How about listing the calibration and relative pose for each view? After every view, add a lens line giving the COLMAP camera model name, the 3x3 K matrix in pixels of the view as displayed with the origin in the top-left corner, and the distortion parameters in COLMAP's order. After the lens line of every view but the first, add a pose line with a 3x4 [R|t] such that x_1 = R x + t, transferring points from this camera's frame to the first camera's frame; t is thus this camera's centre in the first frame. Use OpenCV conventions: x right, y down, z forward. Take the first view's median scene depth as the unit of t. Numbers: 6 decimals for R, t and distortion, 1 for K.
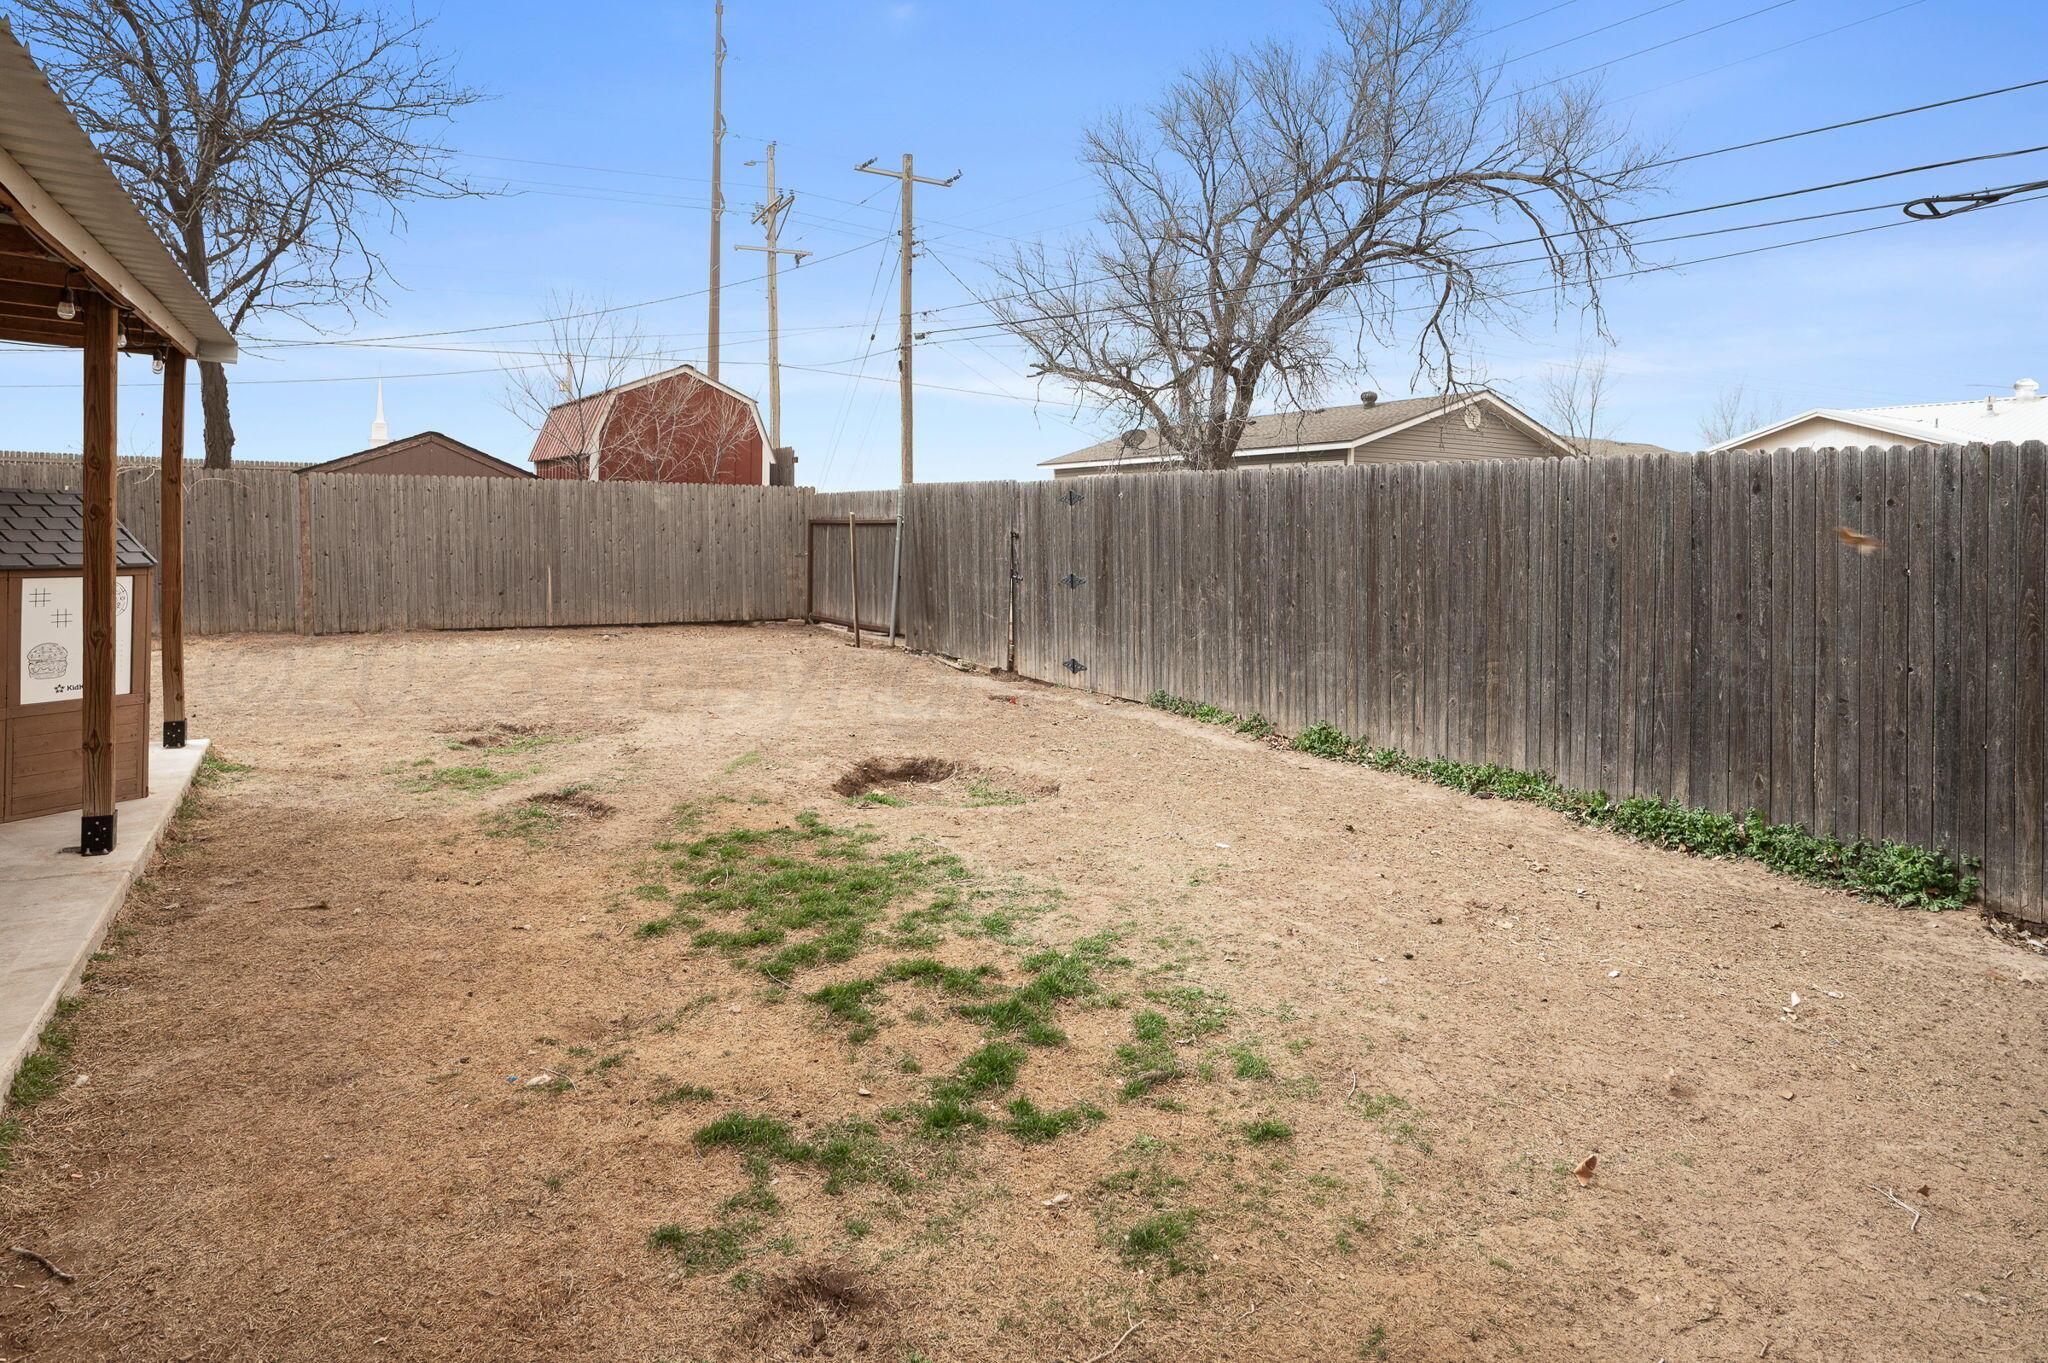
lens RADIAL K [[1173.2, 0, 1024.4], [0, 1173.2, 539.6], [0, 0, 1]] dist [-0.000033, -0.001012]
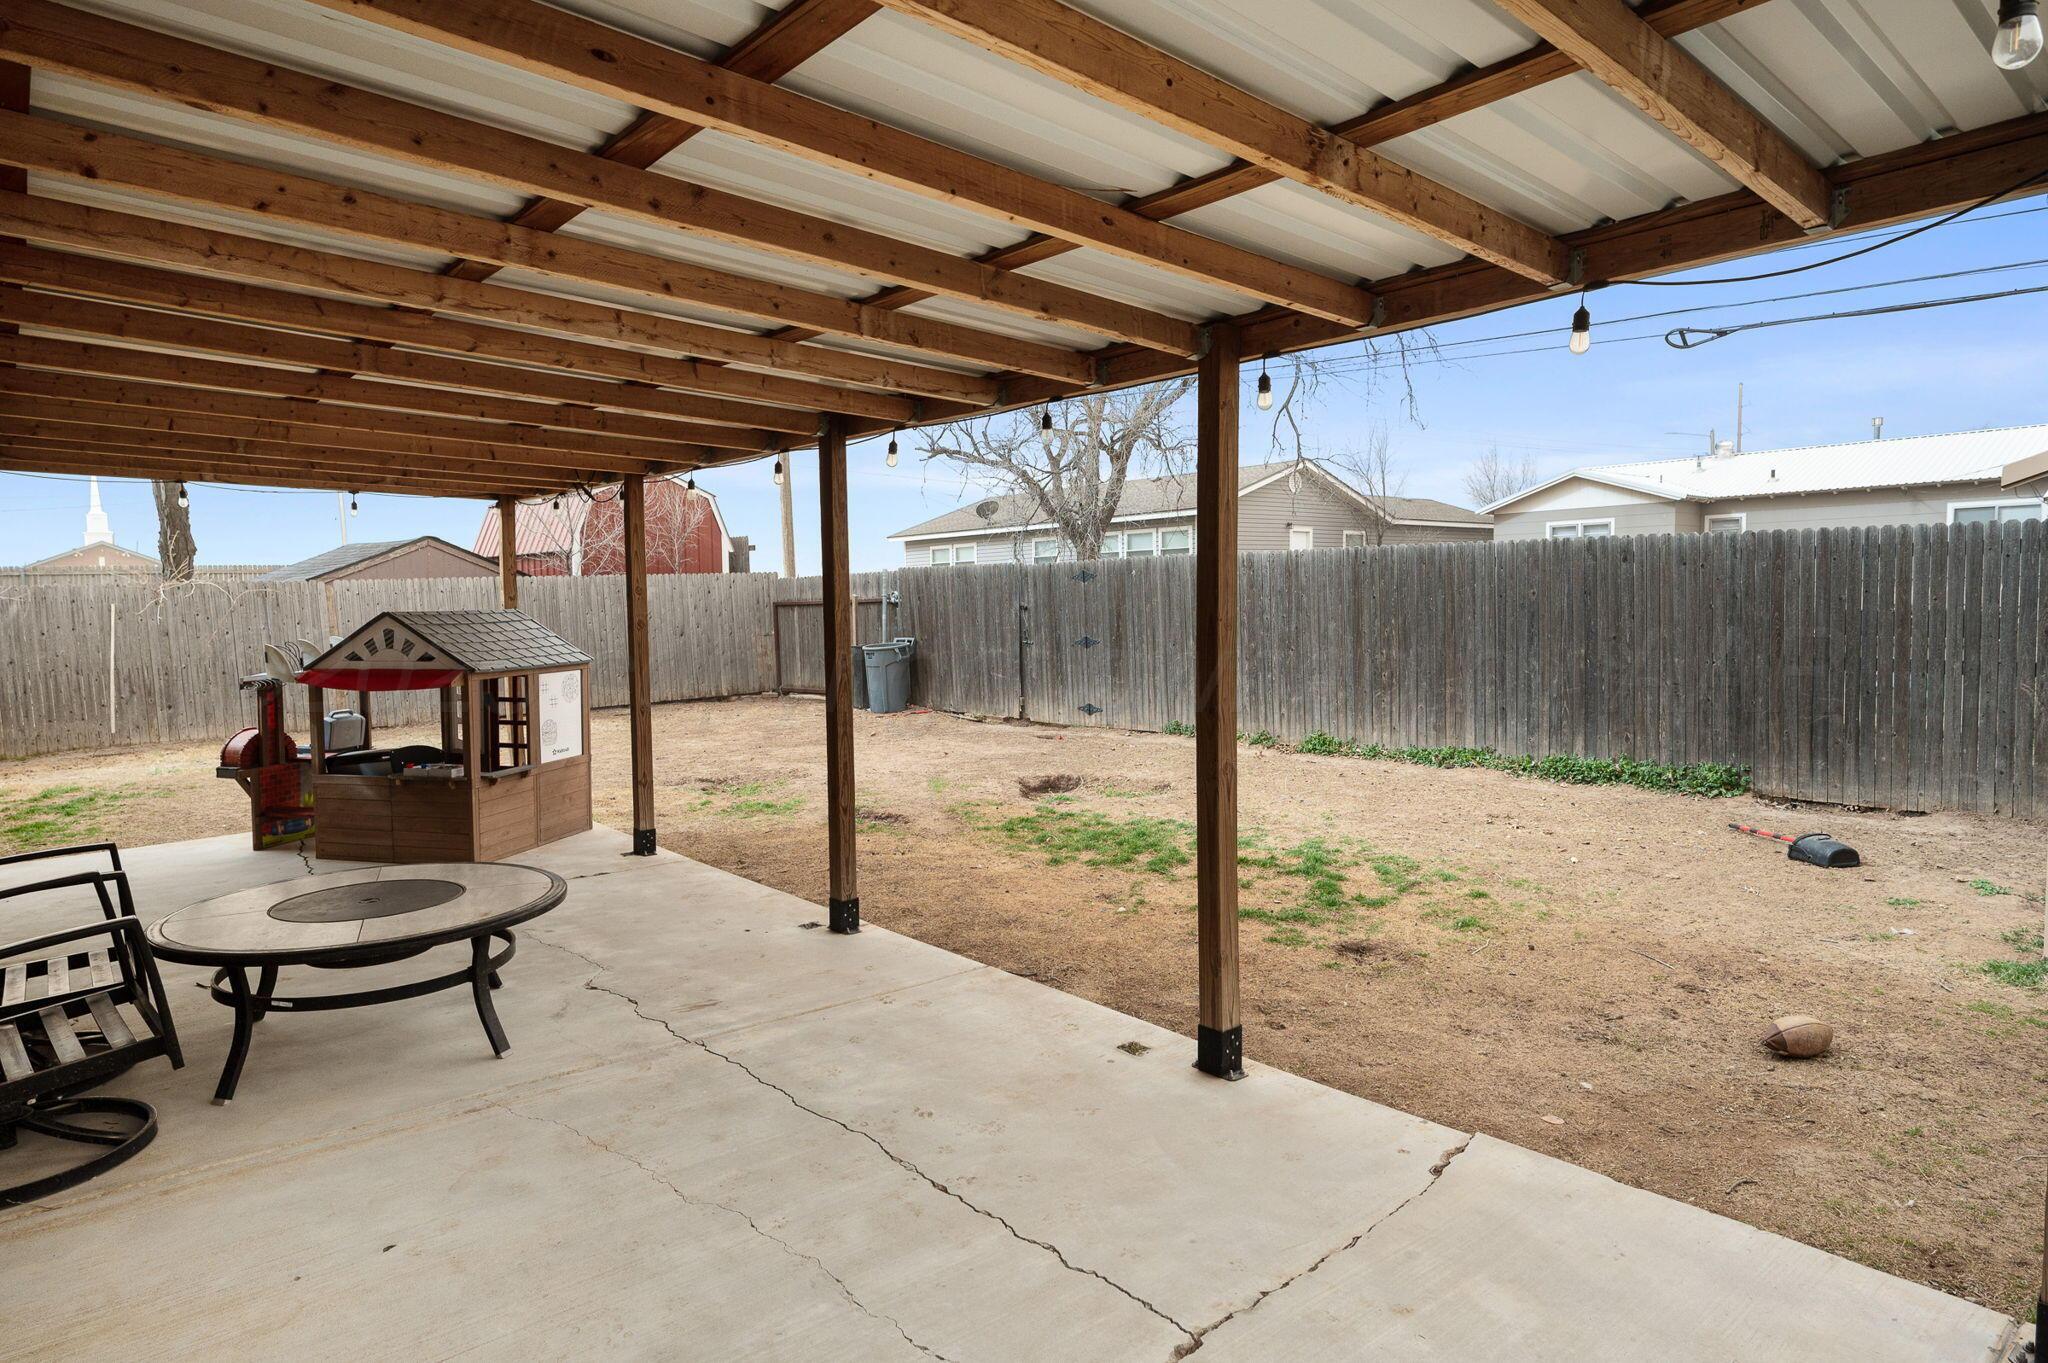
lens RADIAL K [[1197.3, 0, 1024.0], [0, 1197.3, 681.5], [0, 0, 1]] dist [-0.001176, -0.000890]
pose [[0.981017, -0.059450, 0.184585, -0.377915], [0.047392, 0.996486, 0.069069, -0.020836], [-0.188043, -0.059010, 0.980387, -0.358444]]
